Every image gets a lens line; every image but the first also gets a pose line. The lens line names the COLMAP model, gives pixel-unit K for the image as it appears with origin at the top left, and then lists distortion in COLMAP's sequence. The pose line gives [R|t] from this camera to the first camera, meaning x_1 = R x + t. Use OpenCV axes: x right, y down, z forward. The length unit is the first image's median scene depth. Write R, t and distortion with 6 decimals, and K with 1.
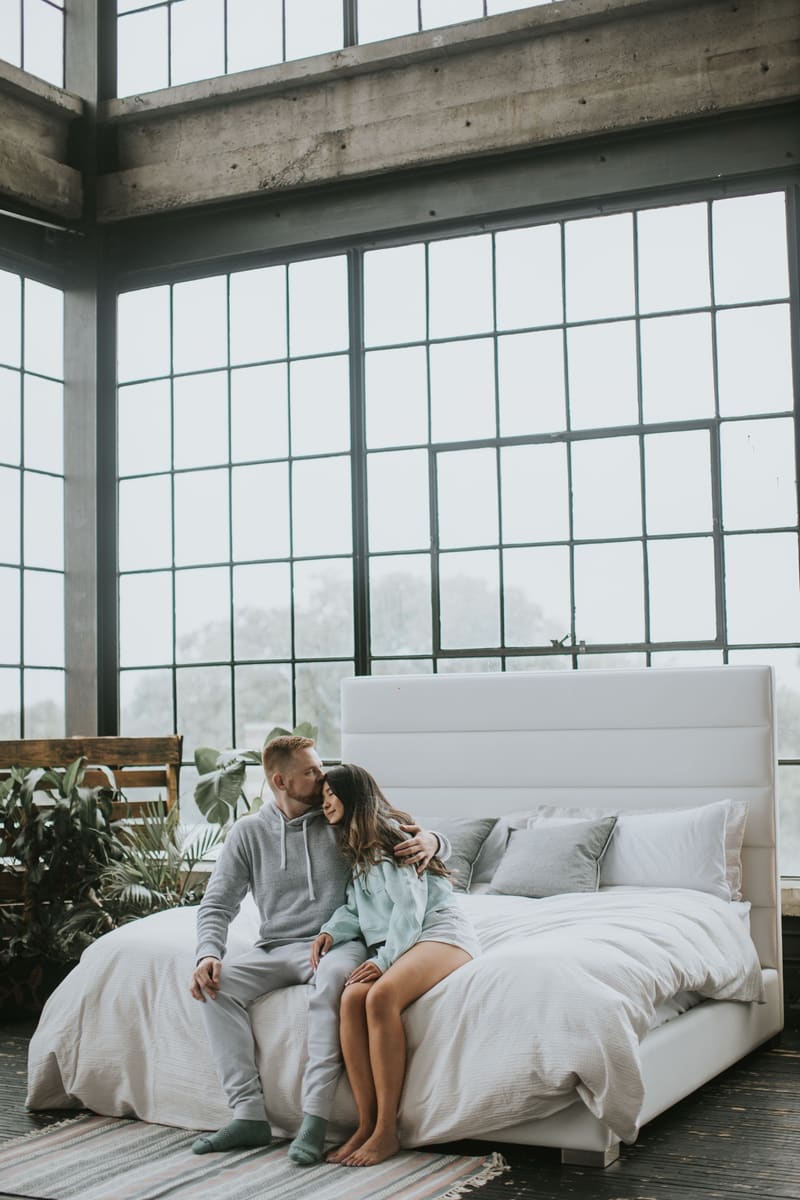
lens RADIAL K [[1731.9, 0, 400.0], [0, 1731.9, 600.0], [0, 0, 1]] dist [-0.172426, 0.364990]
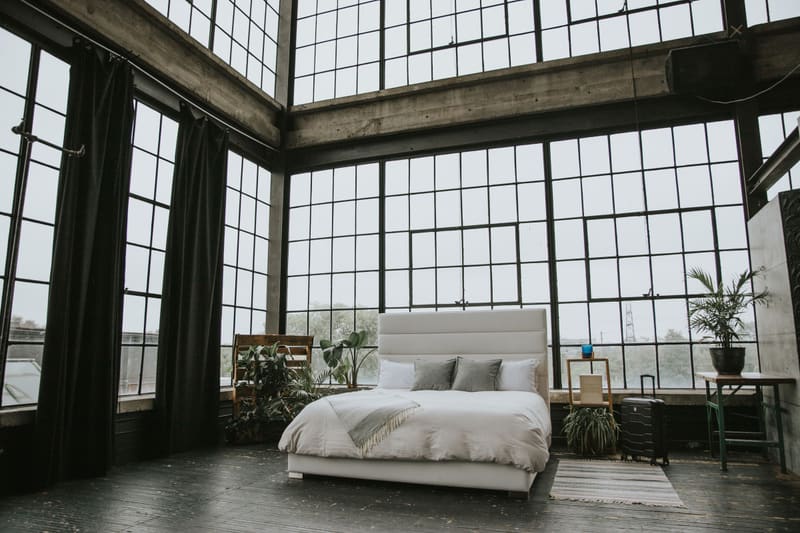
lens RADIAL K [[548.7, 0, 400.0], [0, 548.7, 266.5], [0, 0, 1]] dist [-0.115007, 0.093247]
pose [[0.991735, 0.034491, 0.123583, -0.103612], [-0.022918, 0.995321, -0.093870, 0.049545], [-0.126242, 0.090262, 0.987884, 0.144174]]
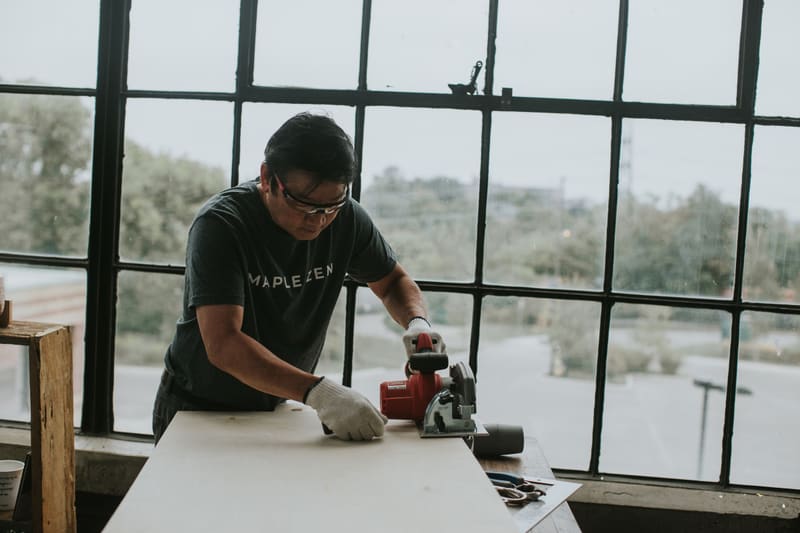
lens RADIAL K [[1154.6, 0, 400.0], [0, 1154.6, 266.5], [0, 0, 1]] dist [-0.172426, 0.364990]
pose [[0.943004, 0.054780, 0.328241, 0.182407], [-0.096533, 0.988976, 0.112281, 0.029025], [-0.318472, -0.137567, 0.937897, 0.474064]]
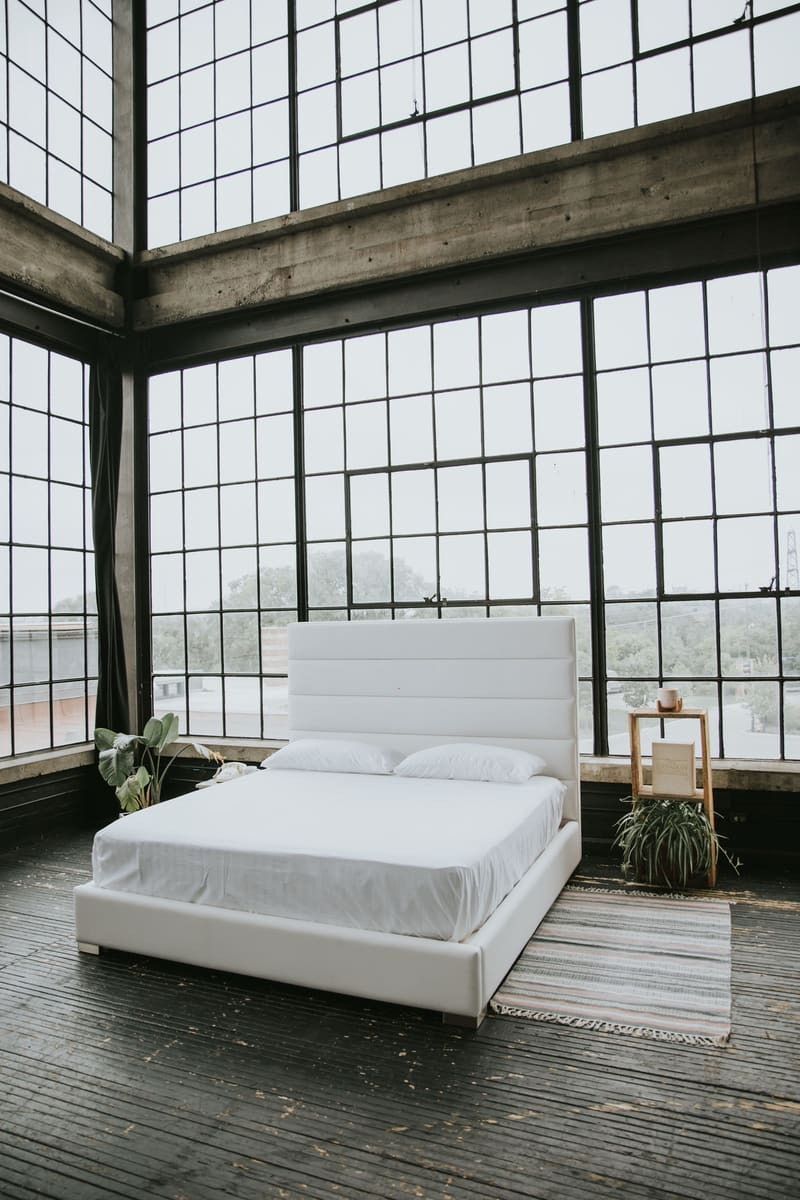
lens RADIAL K [[823.1, 0, 400.0], [0, 823.1, 600.0], [0, 0, 1]] dist [-0.115007, 0.093247]
pose [[0.997560, -0.004742, 0.069648, 0.014284], [0.001590, 0.998975, 0.045243, -0.007629], [-0.069791, -0.045021, 0.996545, 0.260632]]
